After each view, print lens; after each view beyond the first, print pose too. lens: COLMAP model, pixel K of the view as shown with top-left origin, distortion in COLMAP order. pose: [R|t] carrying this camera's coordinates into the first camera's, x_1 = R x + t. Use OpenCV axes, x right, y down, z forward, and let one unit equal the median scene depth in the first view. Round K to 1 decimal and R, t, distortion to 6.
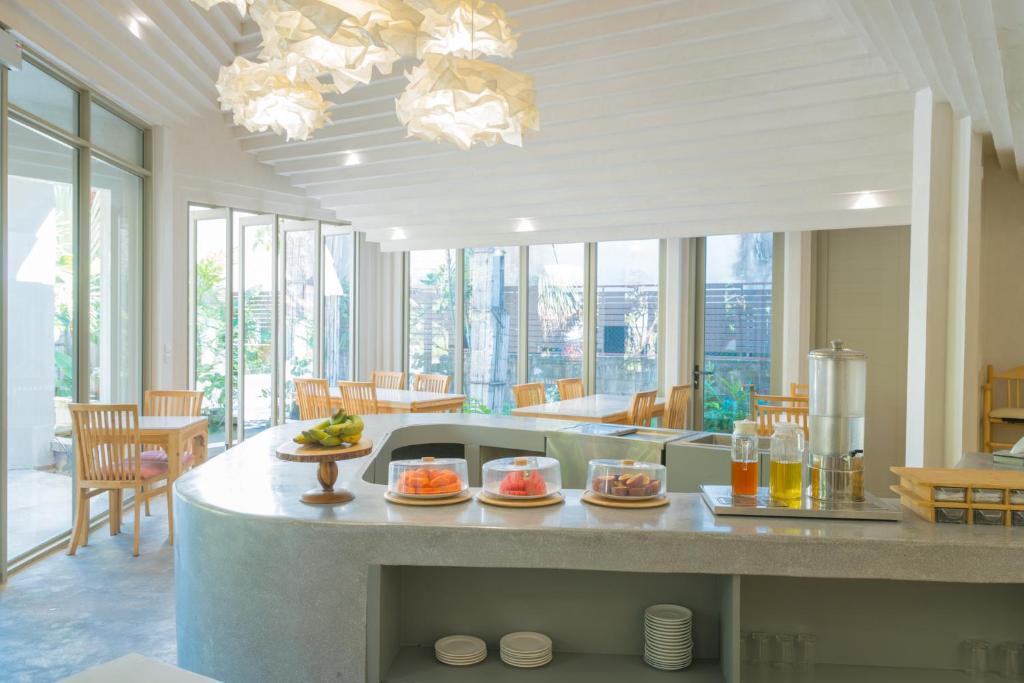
lens RADIAL K [[751.7, 0, 512.0], [0, 751.7, 341.5], [0, 0, 1]] dist [0.000412, 0.002198]
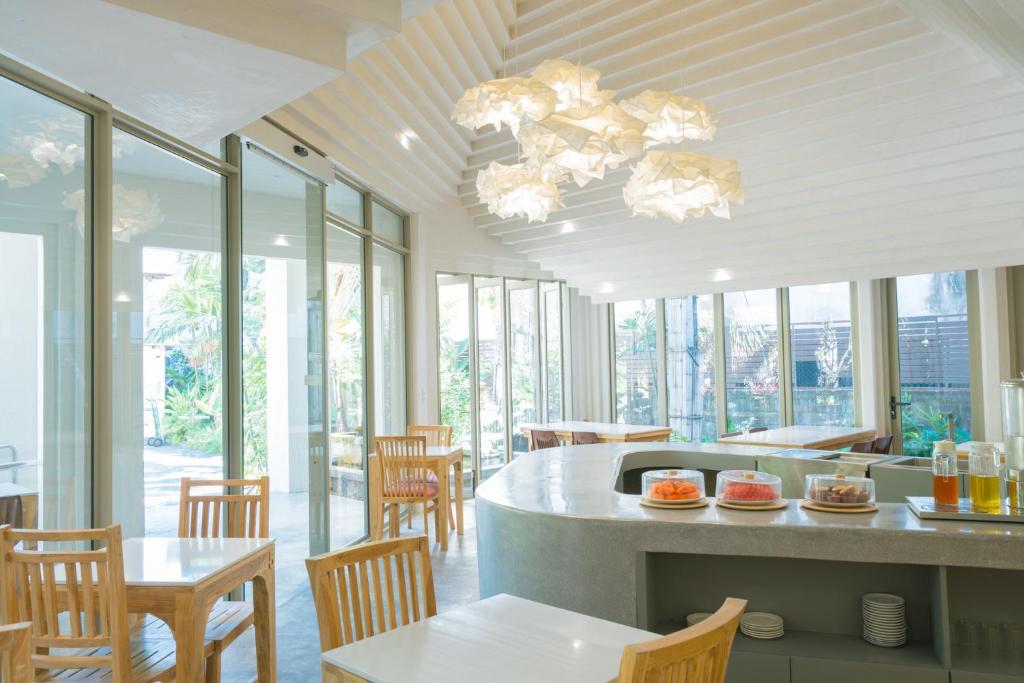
lens RADIAL K [[751.7, 0, 512.0], [0, 751.7, 341.5], [0, 0, 1]] dist [0.000412, 0.002198]
pose [[0.975197, -0.036843, -0.218250, -0.062731], [0.025711, 0.998230, -0.053628, -0.003924], [0.219840, 0.046687, 0.974418, -0.219369]]
